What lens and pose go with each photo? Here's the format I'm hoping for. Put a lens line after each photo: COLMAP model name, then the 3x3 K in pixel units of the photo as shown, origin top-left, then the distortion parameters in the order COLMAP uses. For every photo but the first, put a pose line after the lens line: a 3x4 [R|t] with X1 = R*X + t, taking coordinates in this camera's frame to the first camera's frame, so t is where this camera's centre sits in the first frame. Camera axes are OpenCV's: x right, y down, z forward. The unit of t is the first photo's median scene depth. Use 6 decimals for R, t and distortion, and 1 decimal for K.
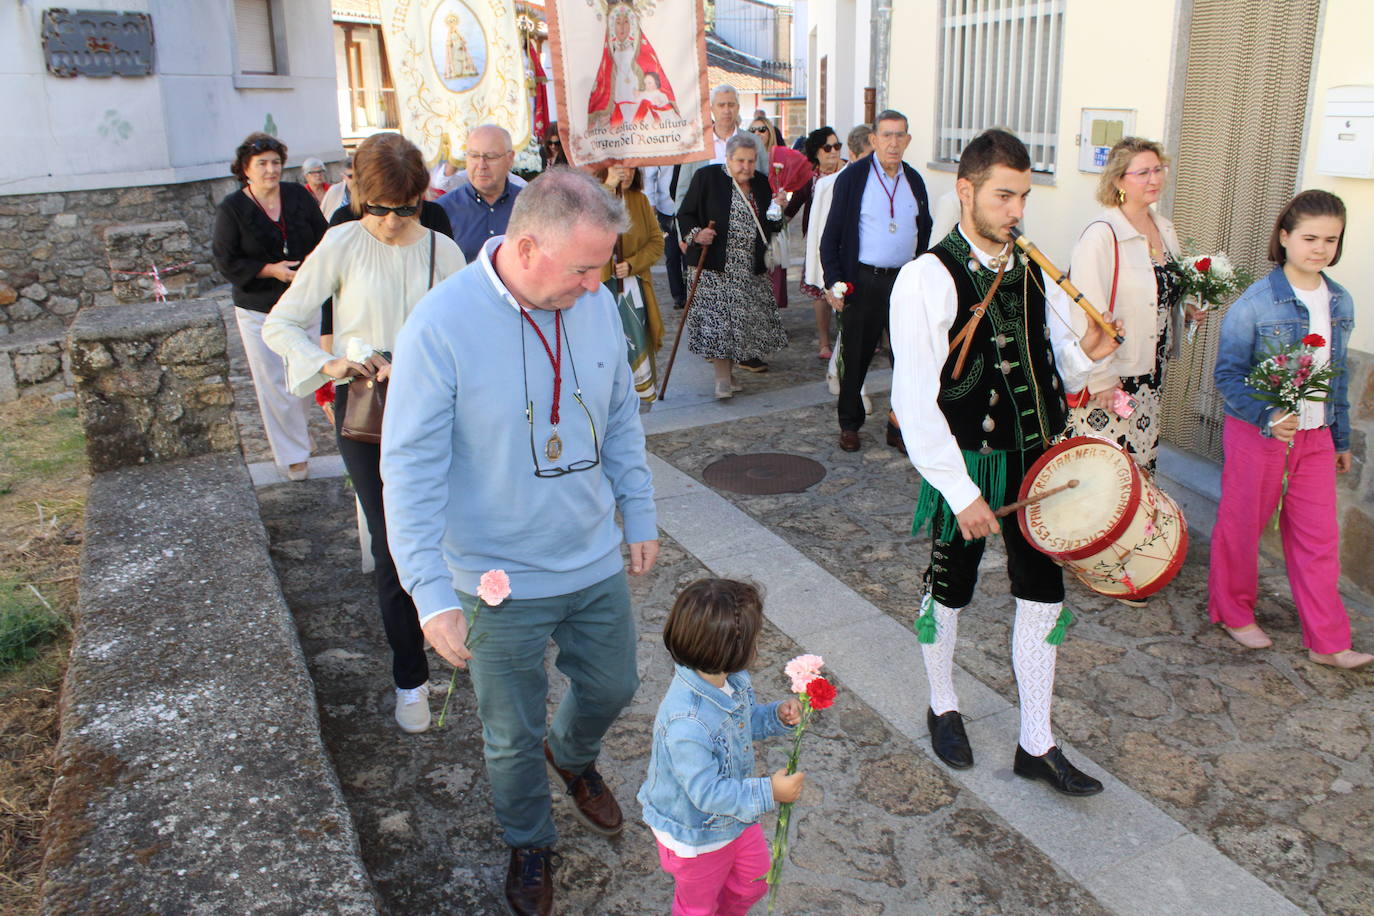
lens RADIAL K [[1167.2, 0, 698.0], [0, 1167.2, 458.3], [0, 0, 1]] dist [-0.155496, 0.109809]
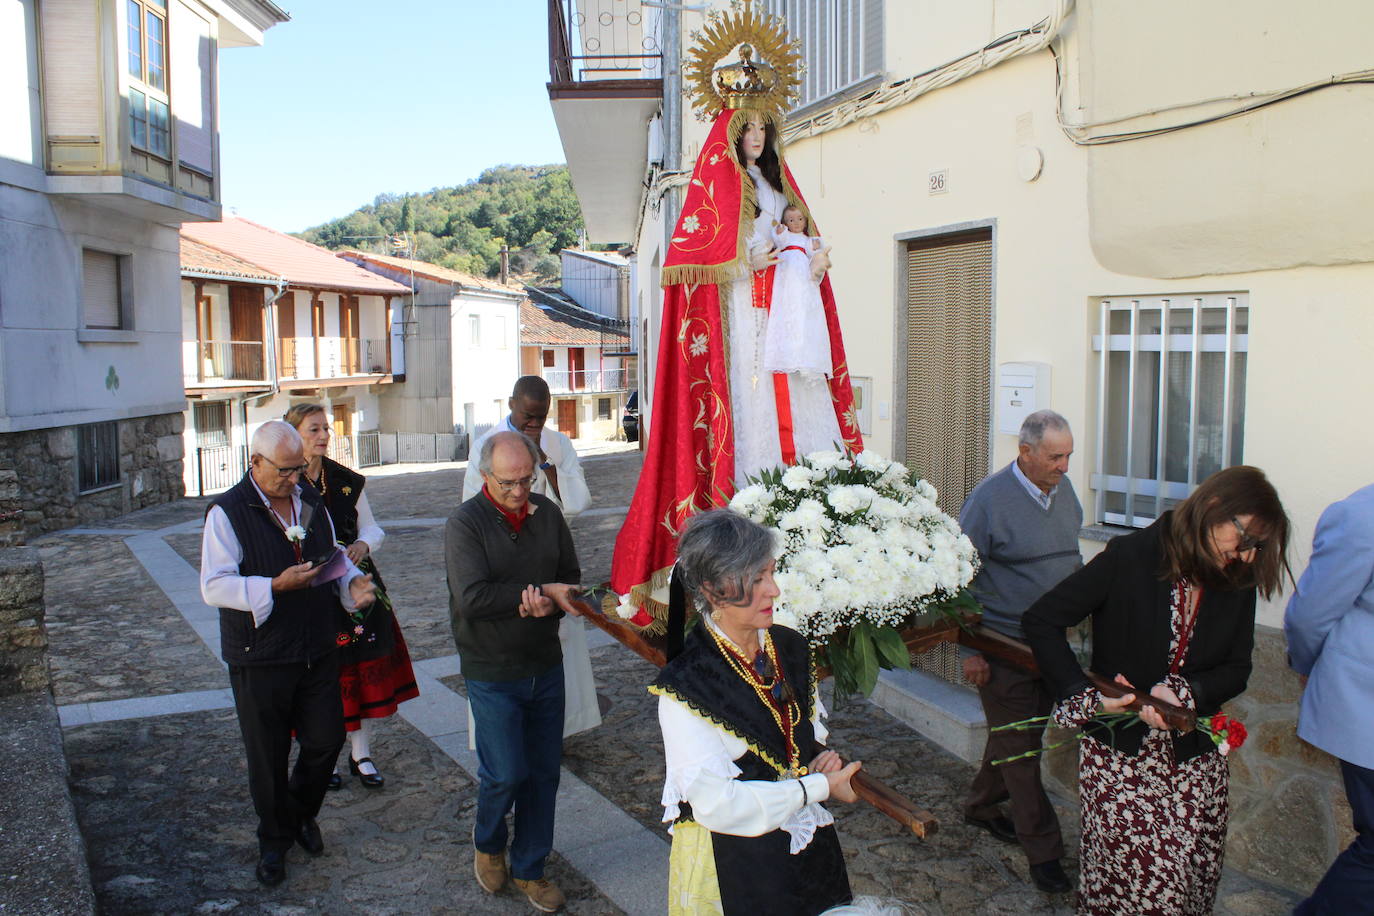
lens RADIAL K [[1173.5, 0, 710.2], [0, 1173.5, 452.9], [0, 0, 1]] dist [-0.161088, 0.134802]
pose [[0.991521, -0.002262, 0.129925, 0.070796], [0.029845, 0.977085, -0.210746, 0.015919], [-0.126471, 0.212837, 0.968868, -0.133159]]
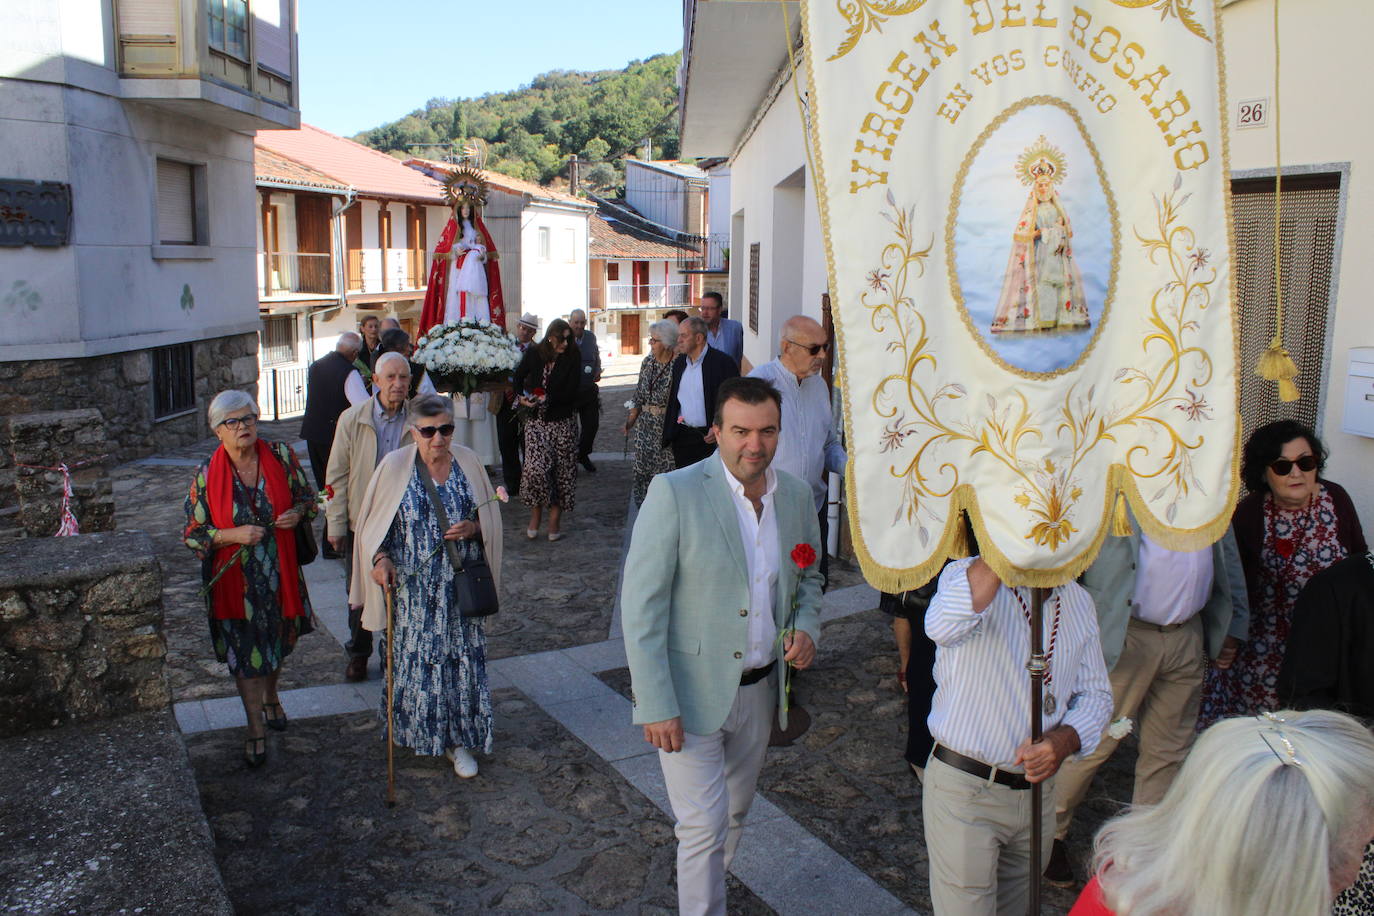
lens RADIAL K [[1162.3, 0, 692.3], [0, 1162.3, 445.7], [0, 0, 1]] dist [-0.159547, 0.133321]
pose [[0.996214, 0.013417, 0.085890, -0.078718], [-0.001286, 0.990184, -0.139766, -0.089539], [-0.086922, 0.139126, 0.986452, 0.080667]]
